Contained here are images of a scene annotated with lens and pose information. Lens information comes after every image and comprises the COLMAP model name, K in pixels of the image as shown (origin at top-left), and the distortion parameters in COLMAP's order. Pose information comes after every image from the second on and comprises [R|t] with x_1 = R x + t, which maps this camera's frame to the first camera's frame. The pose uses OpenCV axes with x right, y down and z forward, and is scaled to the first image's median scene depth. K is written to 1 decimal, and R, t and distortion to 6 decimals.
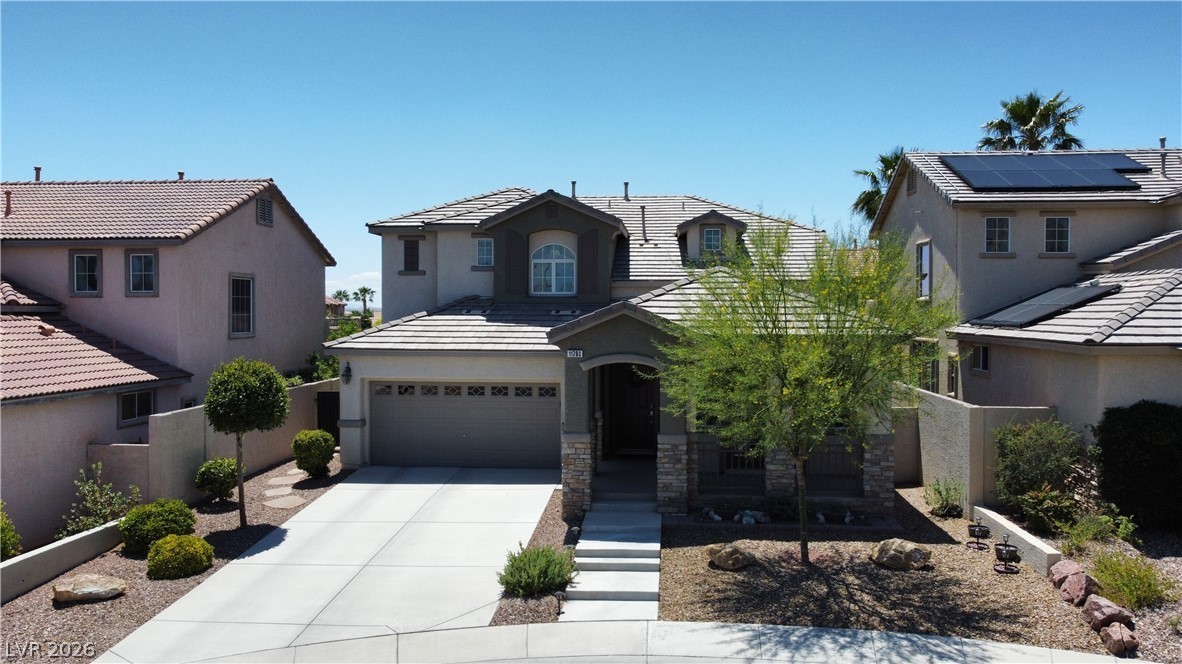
lens RADIAL K [[896.8, 0, 588.5], [0, 896.8, 333.8], [0, 0, 1]] dist [-0.006616, 0.008272]
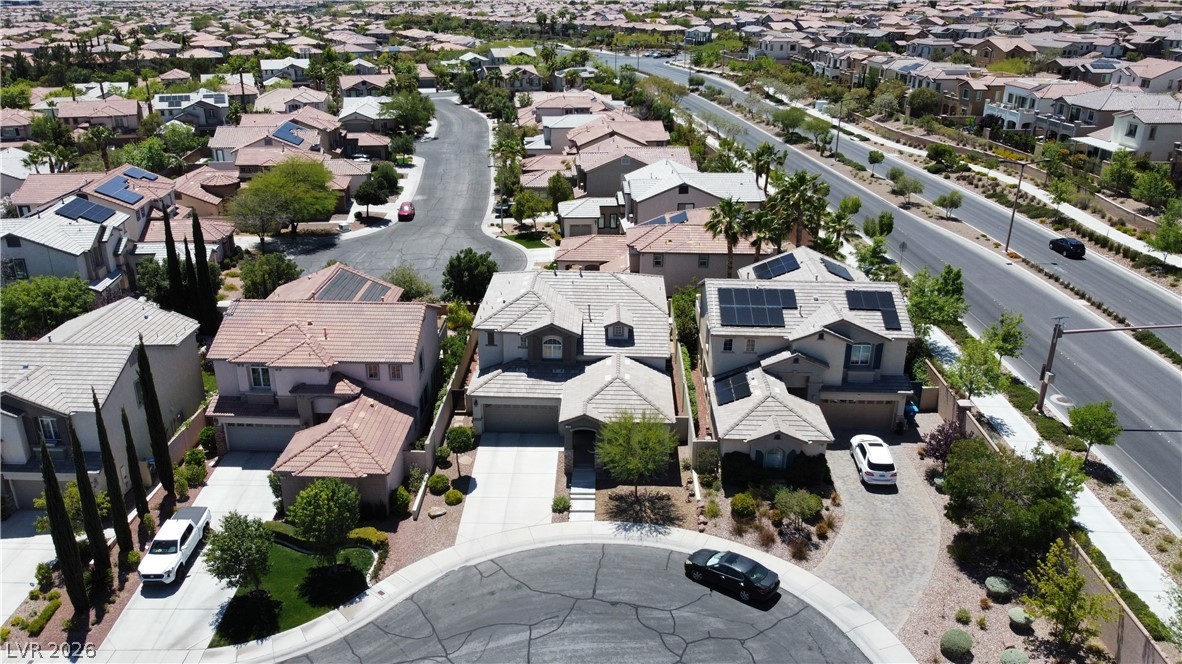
lens RADIAL K [[896.8, 0, 588.7], [0, 896.8, 335.1], [0, 0, 1]] dist [-0.006616, 0.008272]
pose [[0.997621, -0.019649, 0.066080, -0.142918], [-0.005834, 0.931023, 0.364913, -1.404430], [-0.068692, -0.364431, 0.928694, -1.761833]]
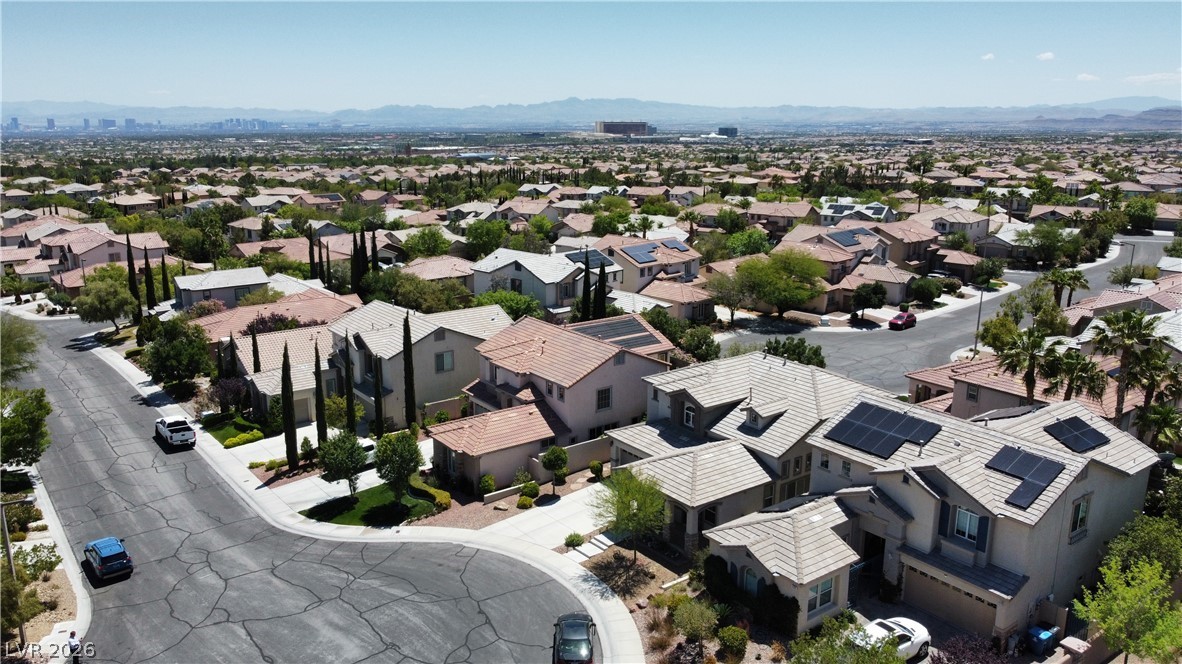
lens RADIAL K [[896.8, 0, 590.4], [0, 896.8, 336.7], [0, 0, 1]] dist [-0.006616, 0.008272]
pose [[0.674967, 0.182144, -0.715013, 2.084996], [-0.013980, 0.972035, 0.234421, -1.195529], [0.737715, -0.148231, 0.658638, -1.073266]]
